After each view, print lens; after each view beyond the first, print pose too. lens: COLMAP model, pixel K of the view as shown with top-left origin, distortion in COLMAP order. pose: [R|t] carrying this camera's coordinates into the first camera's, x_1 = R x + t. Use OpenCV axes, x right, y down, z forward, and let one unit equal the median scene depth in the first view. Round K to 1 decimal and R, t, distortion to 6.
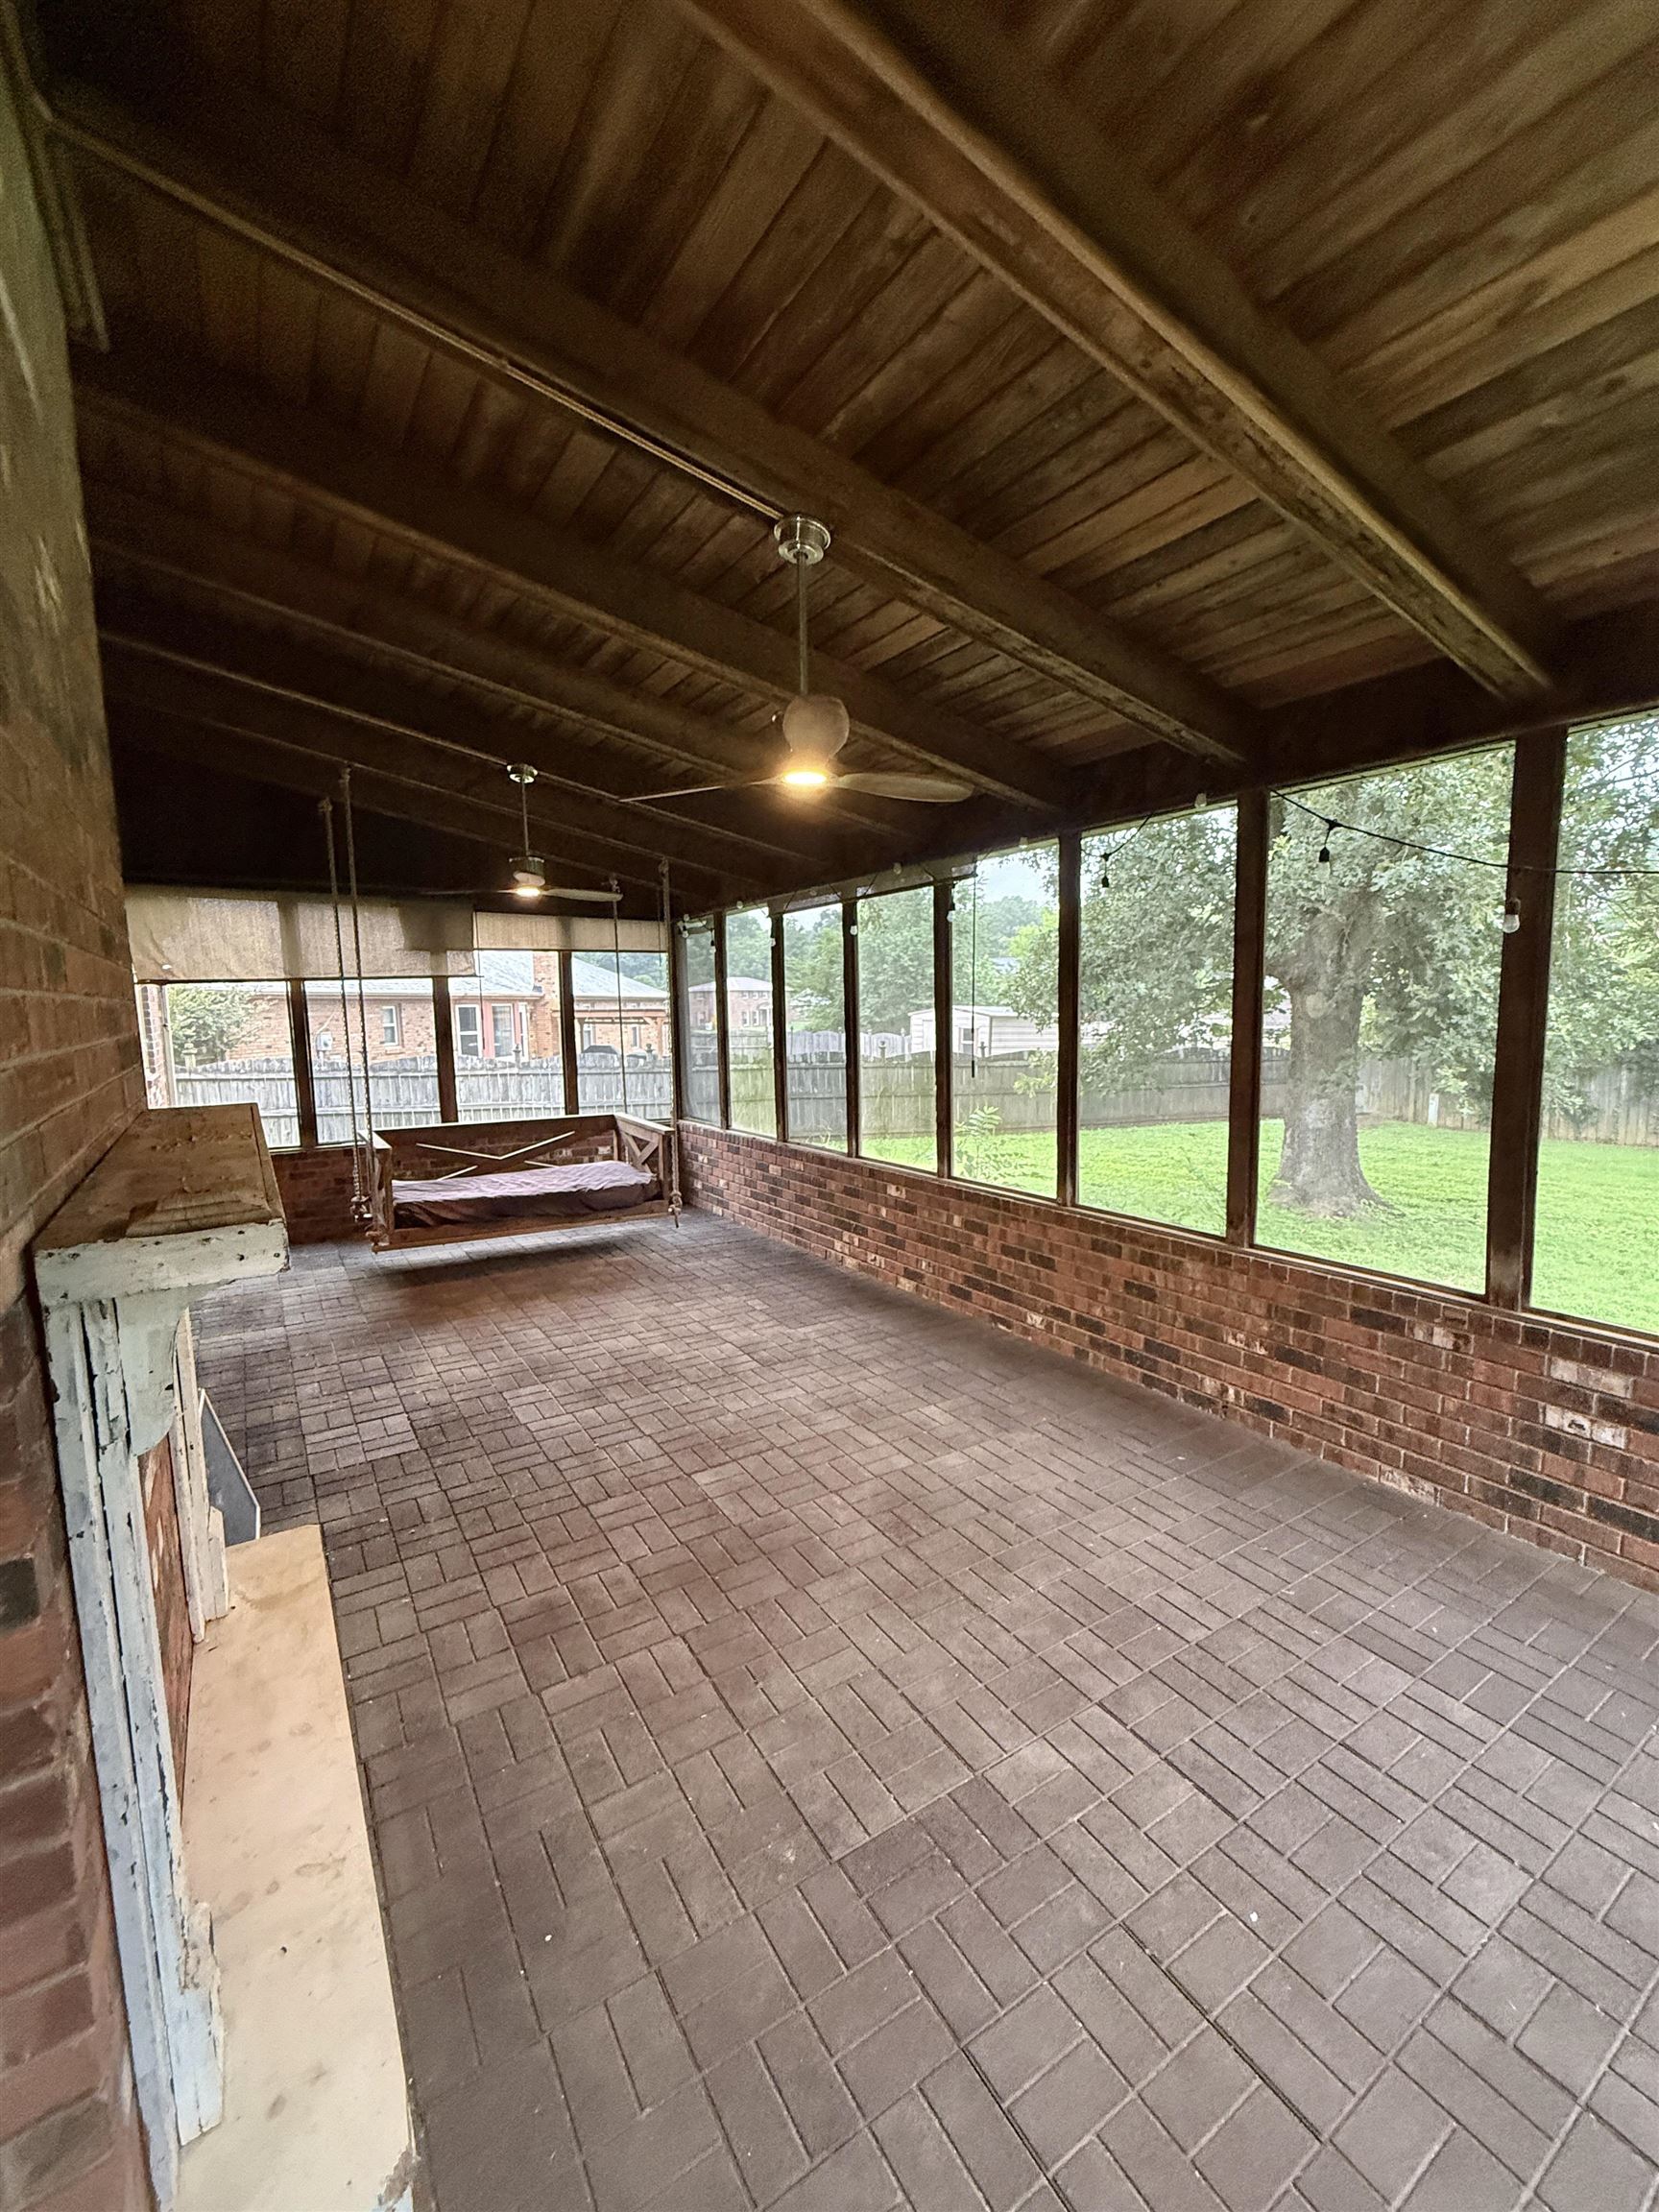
lens RADIAL K [[879.9, 0, 830.2], [0, 879.9, 1098.8], [0, 0, 1]] dist [-0.003923, 0.001641]
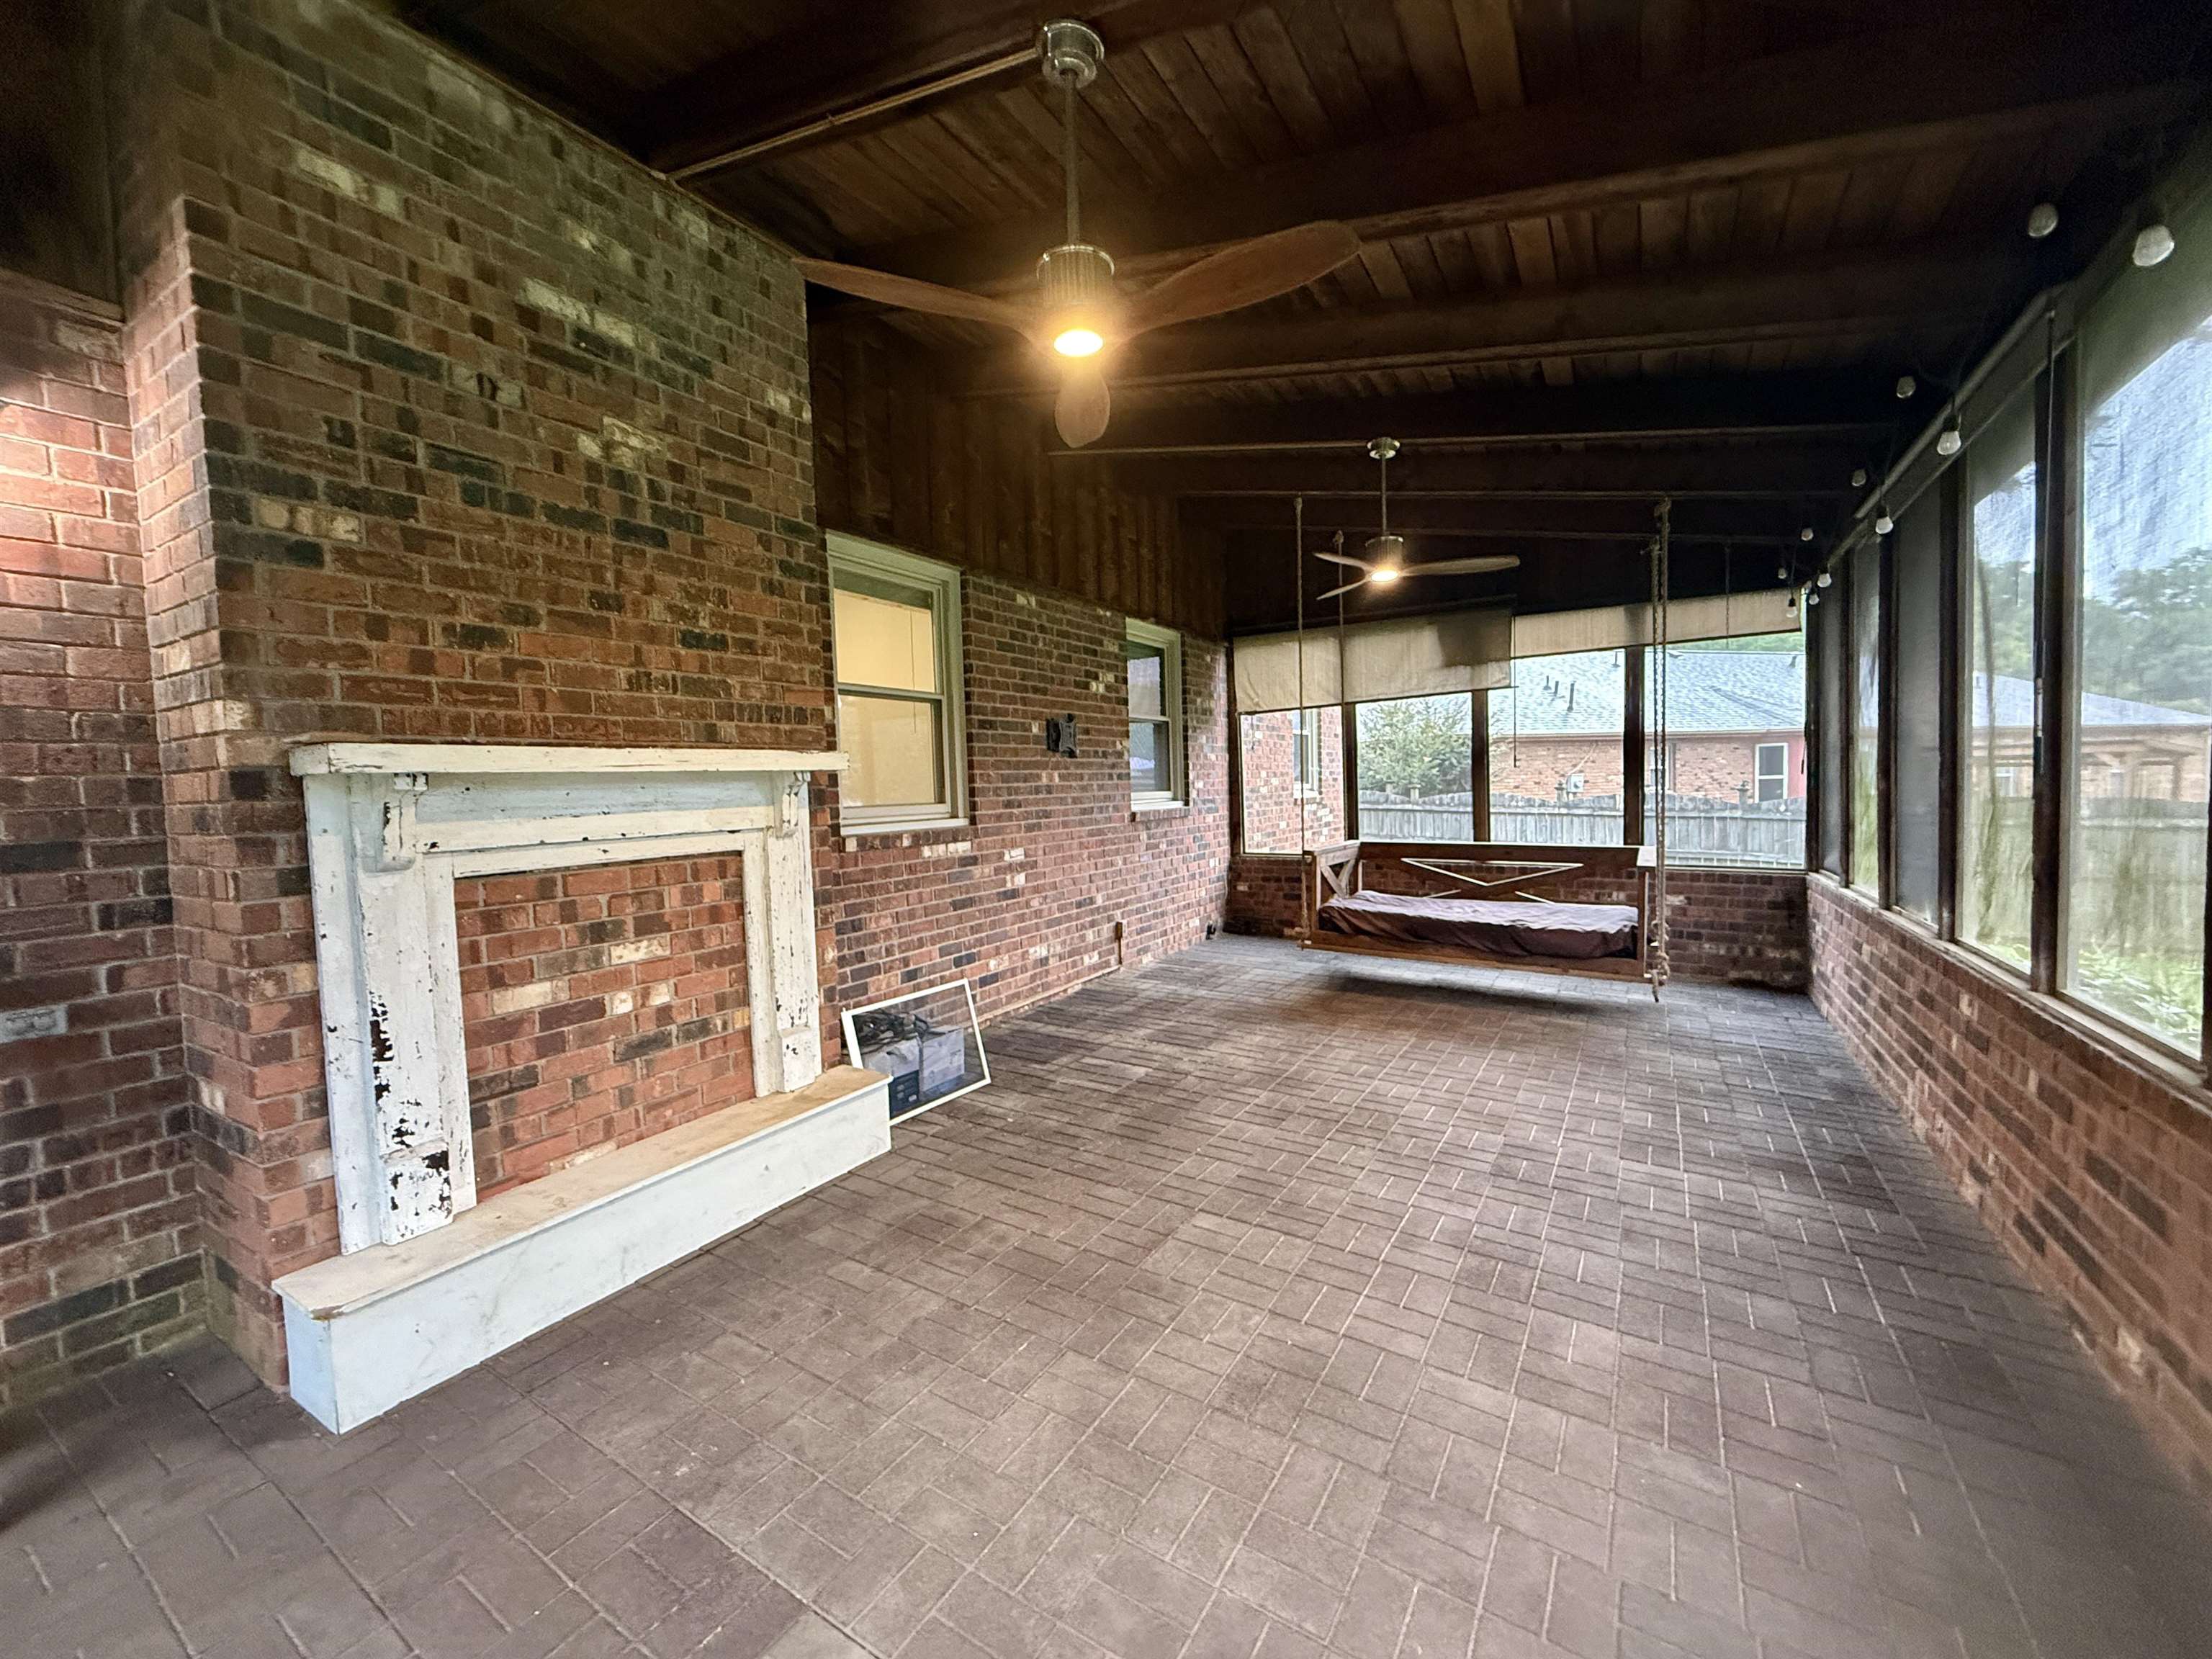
lens RADIAL K [[879.9, 0, 1101.1], [0, 879.9, 834.3], [0, 0, 1]] dist [-0.003923, 0.001641]
pose [[0.427912, 0.053171, -0.902255, 0.382706], [-0.073888, 0.996985, 0.023710, 0.034543], [0.900795, 0.056520, 0.430551, 0.364903]]
